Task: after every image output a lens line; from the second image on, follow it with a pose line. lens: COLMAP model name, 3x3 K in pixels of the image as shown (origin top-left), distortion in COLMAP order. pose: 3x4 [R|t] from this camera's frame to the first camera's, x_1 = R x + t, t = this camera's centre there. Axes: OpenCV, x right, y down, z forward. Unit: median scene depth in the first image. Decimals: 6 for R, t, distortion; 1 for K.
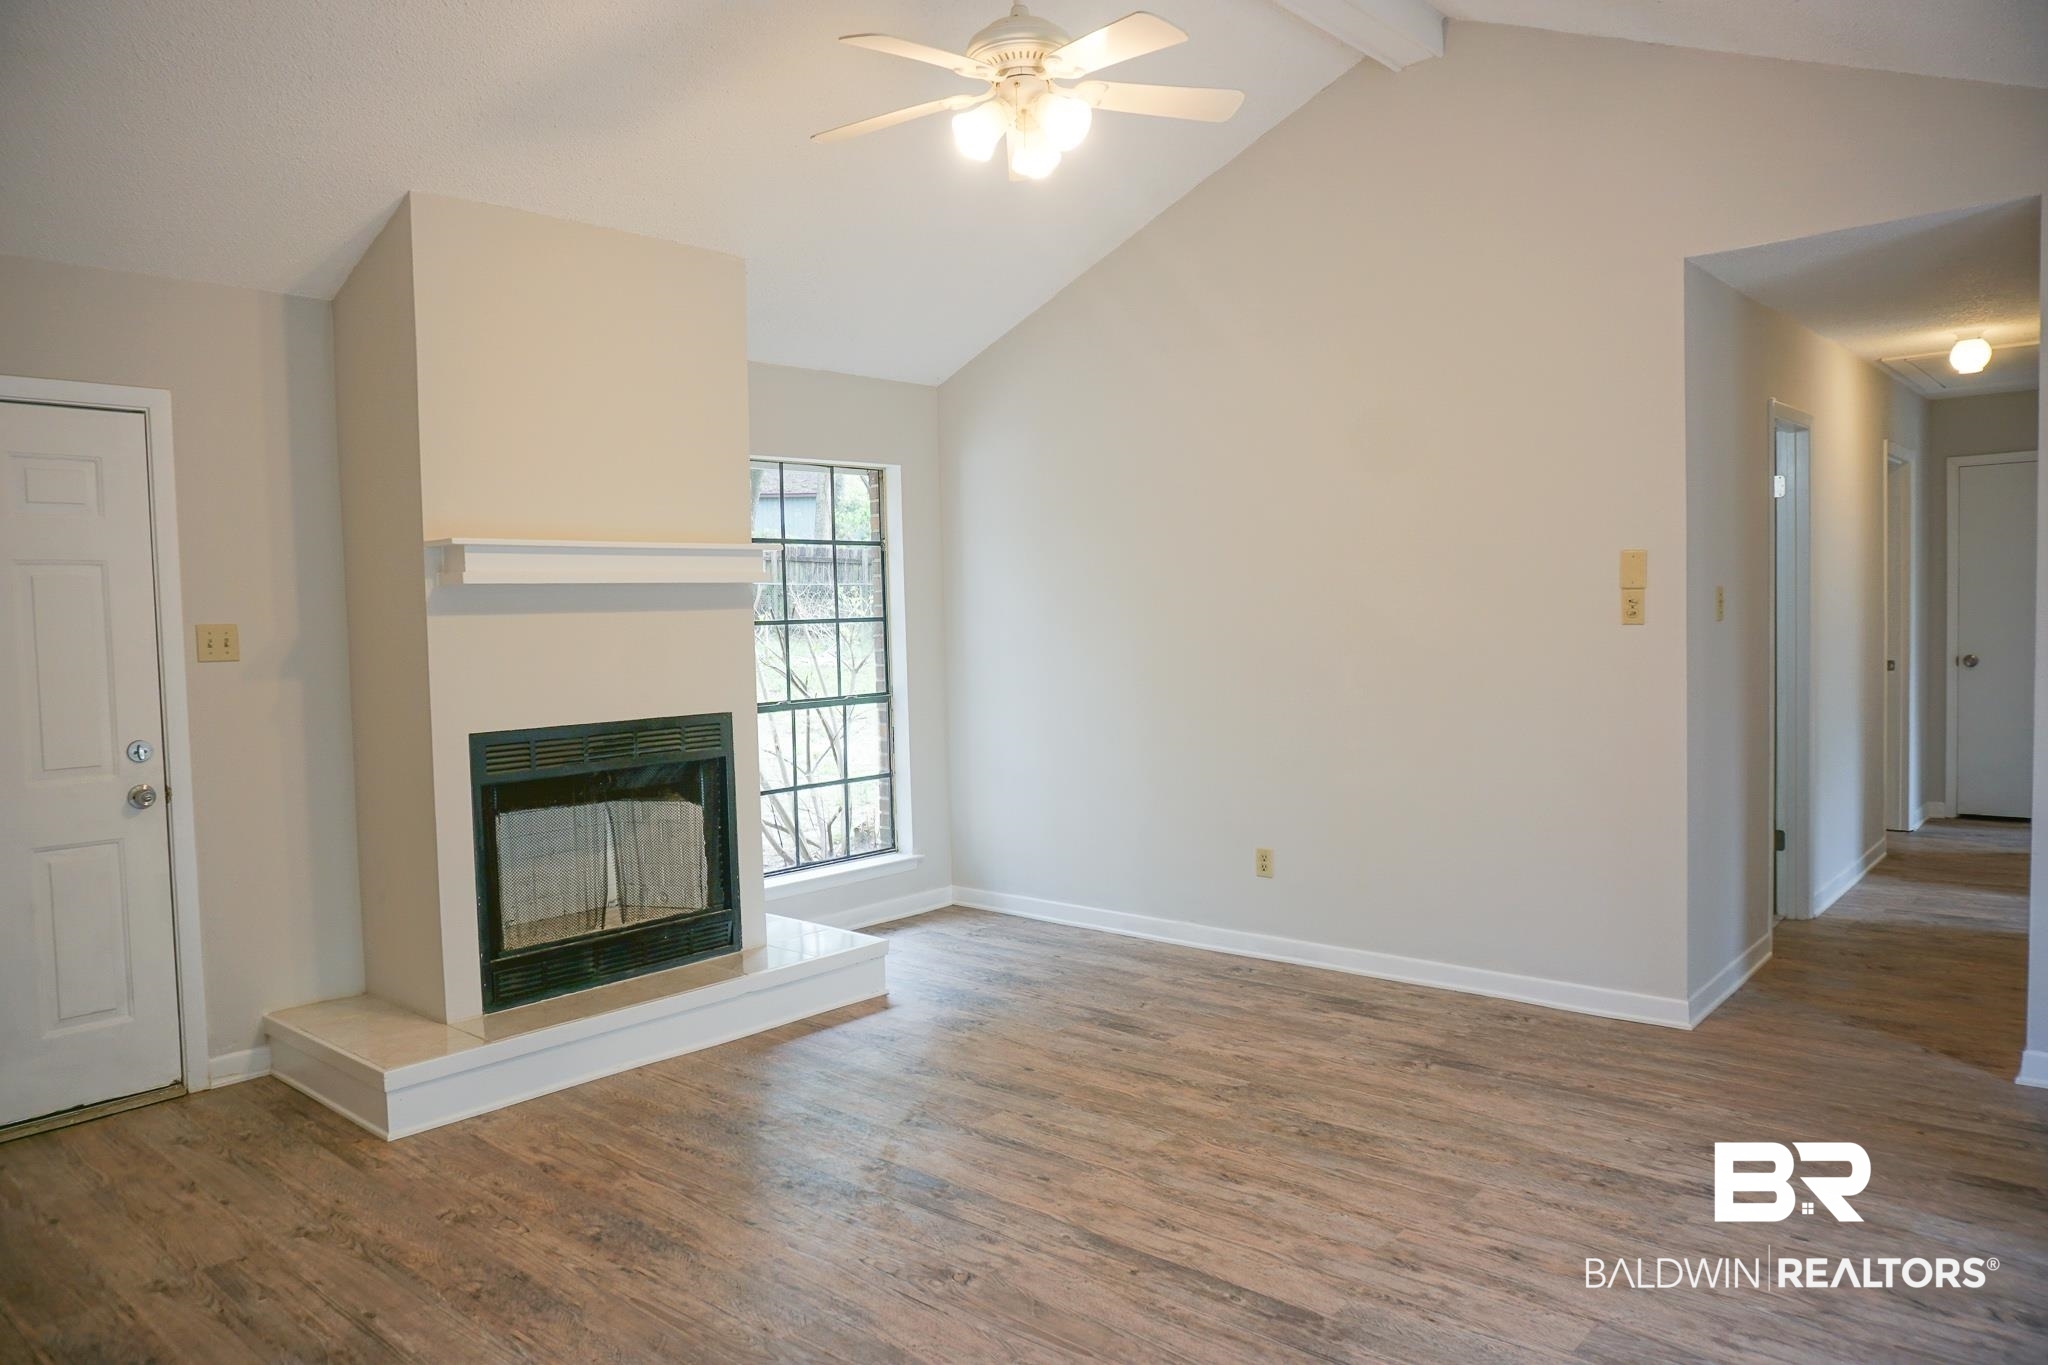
lens RADIAL K [[1353.9, 0, 1026.0], [0, 1353.9, 669.8], [0, 0, 1]] dist [-0.051575, 0.038133]
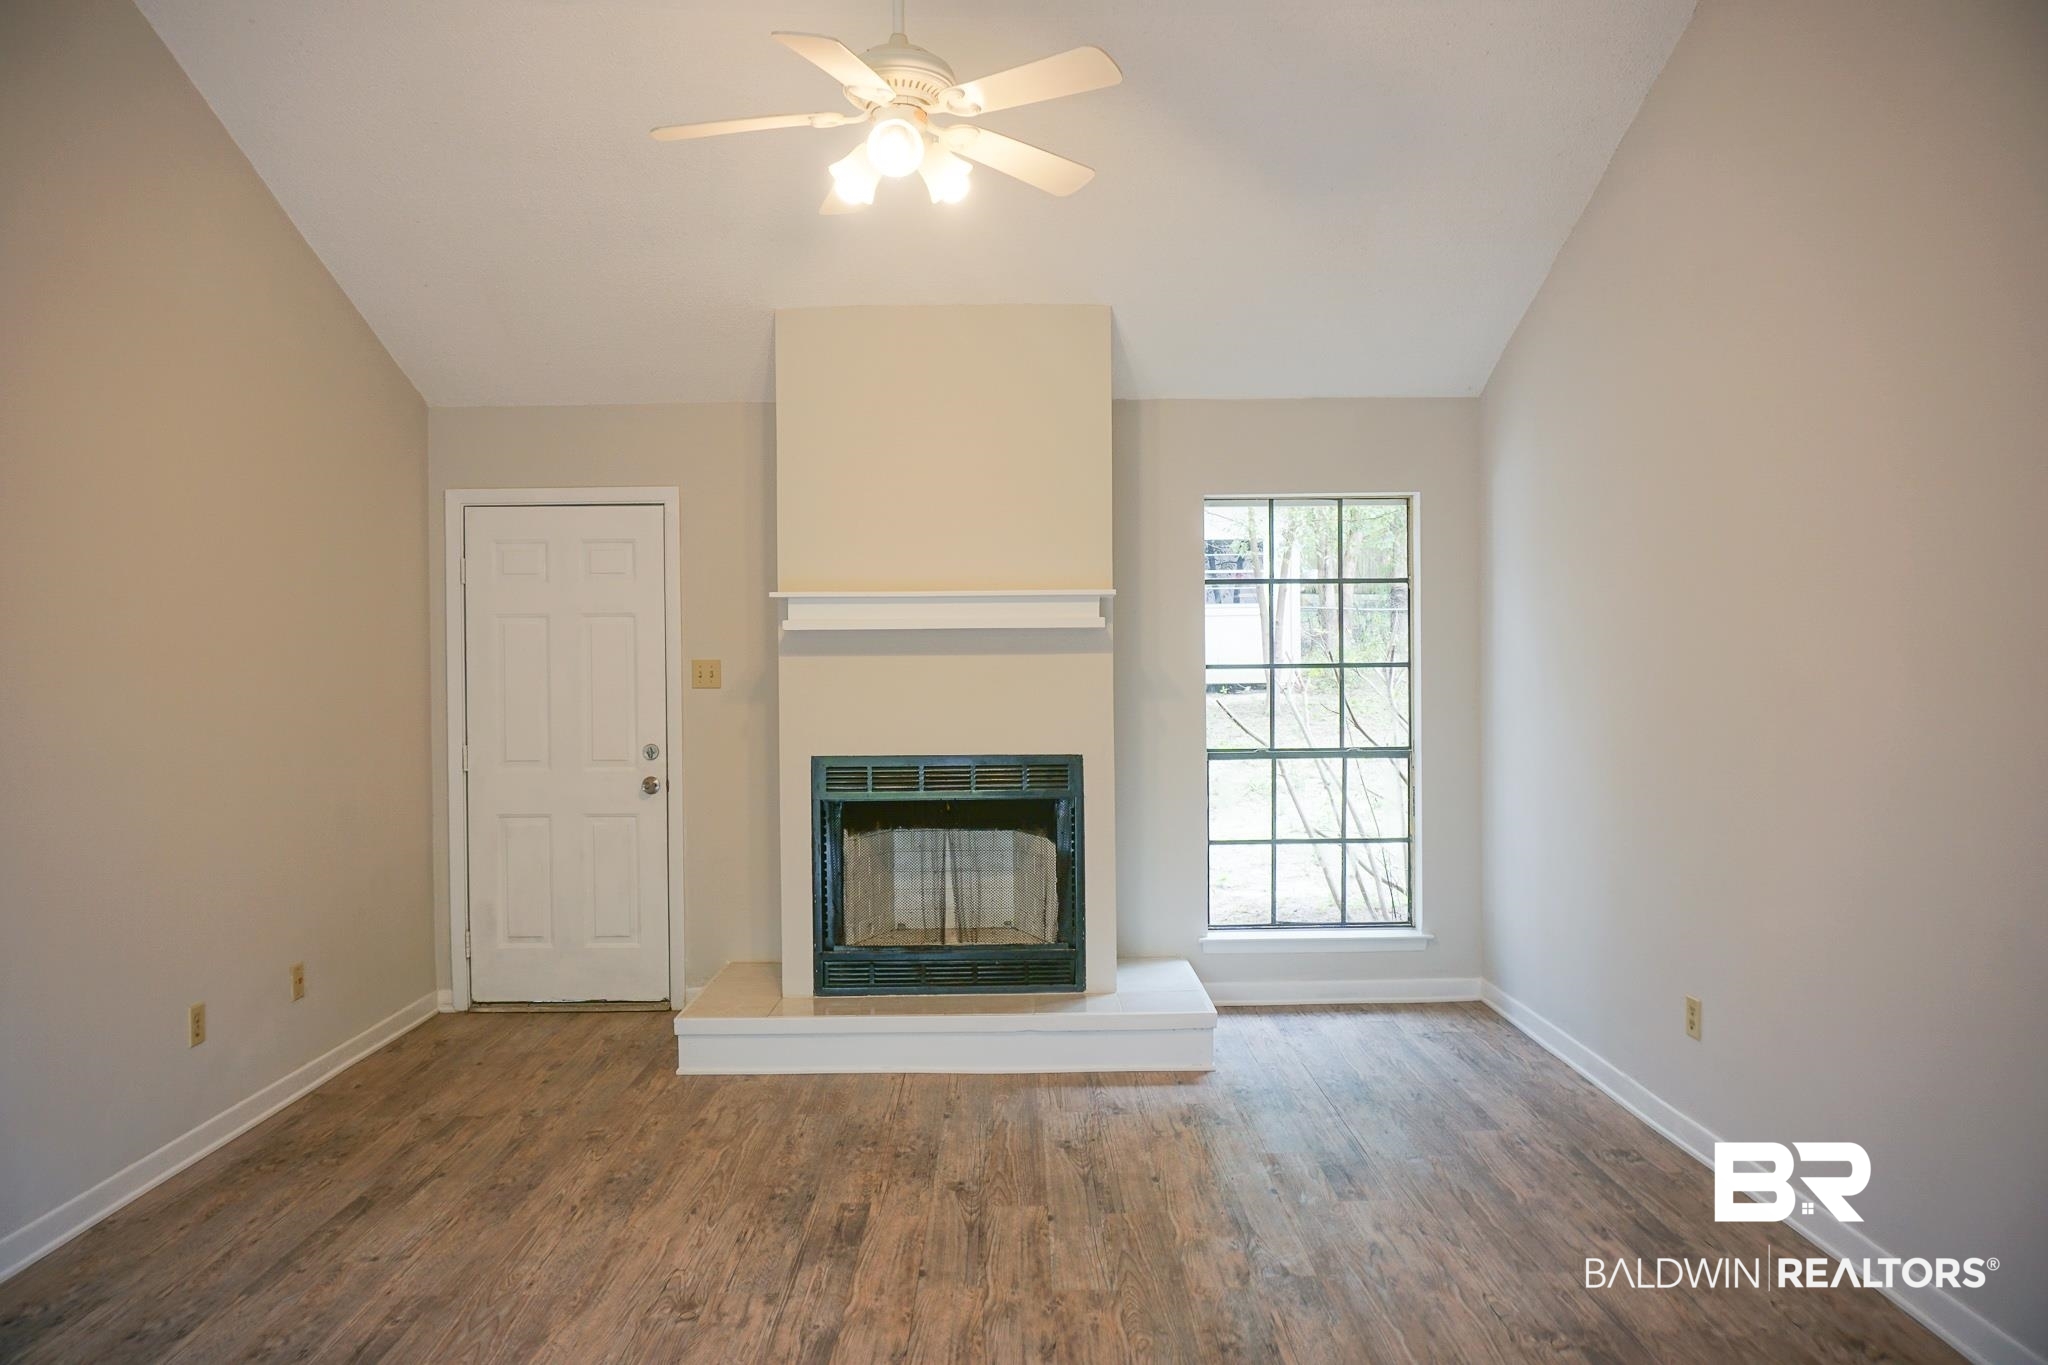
lens RADIAL K [[1353.9, 0, 1026.0], [0, 1353.9, 669.8], [0, 0, 1]] dist [-0.051575, 0.038133]
pose [[0.672107, 0.021426, -0.740144, 0.605978], [-0.039878, 0.999178, -0.007287, -0.027823], [0.739379, 0.034413, 0.672409, 0.342740]]
